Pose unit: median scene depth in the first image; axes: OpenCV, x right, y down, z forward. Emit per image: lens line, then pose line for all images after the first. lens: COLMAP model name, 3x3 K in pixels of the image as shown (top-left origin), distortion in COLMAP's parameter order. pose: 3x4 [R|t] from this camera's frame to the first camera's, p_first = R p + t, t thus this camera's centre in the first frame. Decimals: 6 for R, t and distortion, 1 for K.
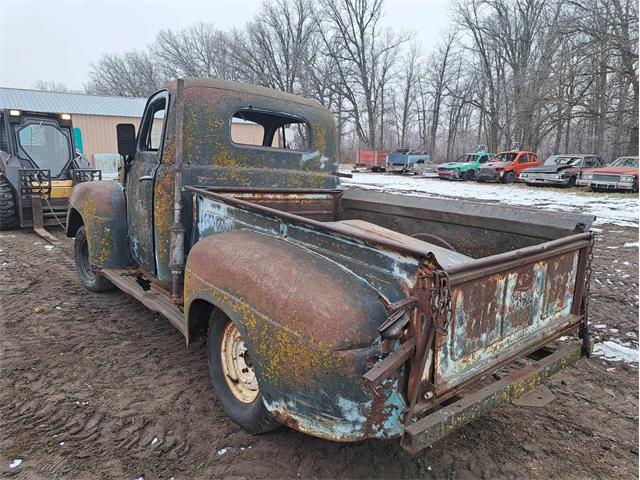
lens RADIAL K [[457.9, 0, 325.0], [0, 457.9, 241.4], [0, 0, 1]] dist [0.052248, -0.040380]
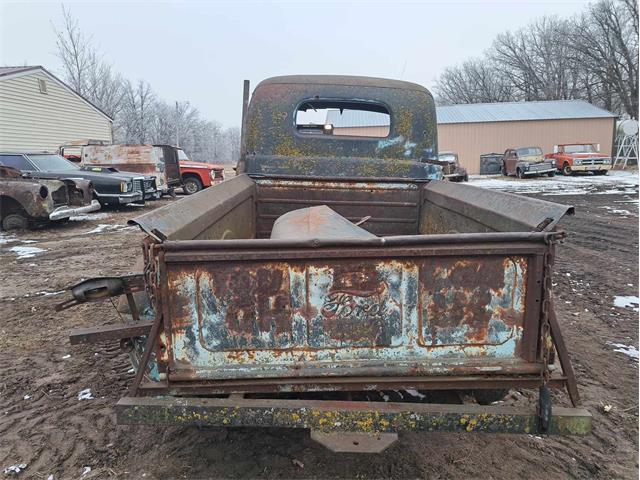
lens RADIAL K [[457.9, 0, 320.4], [0, 457.9, 235.2], [0, 0, 1]] dist [0.052248, -0.040380]
pose [[0.755861, 0.073470, -0.650597, 0.499915], [-0.089083, 0.995984, 0.008978, 0.004481], [0.648643, 0.051171, 0.759370, 0.224679]]
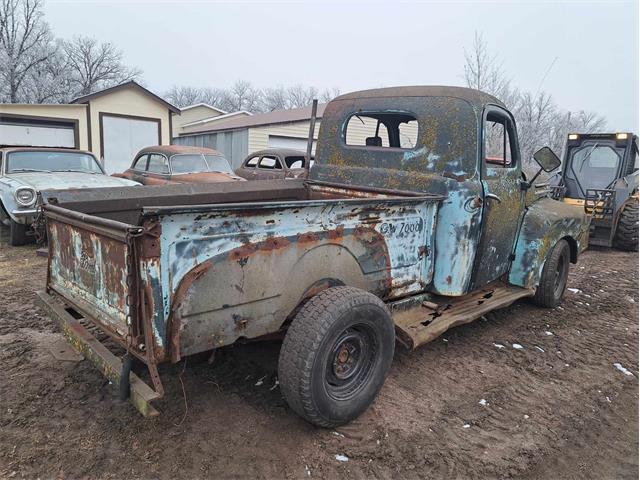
lens RADIAL K [[457.9, 0, 316.6], [0, 457.9, 229.8], [0, 0, 1]] dist [0.052248, -0.040380]
pose [[0.041501, 0.110296, -0.993032, 0.874477], [-0.211627, 0.972308, 0.099150, -0.098403], [0.976469, 0.206038, 0.063693, 0.829490]]
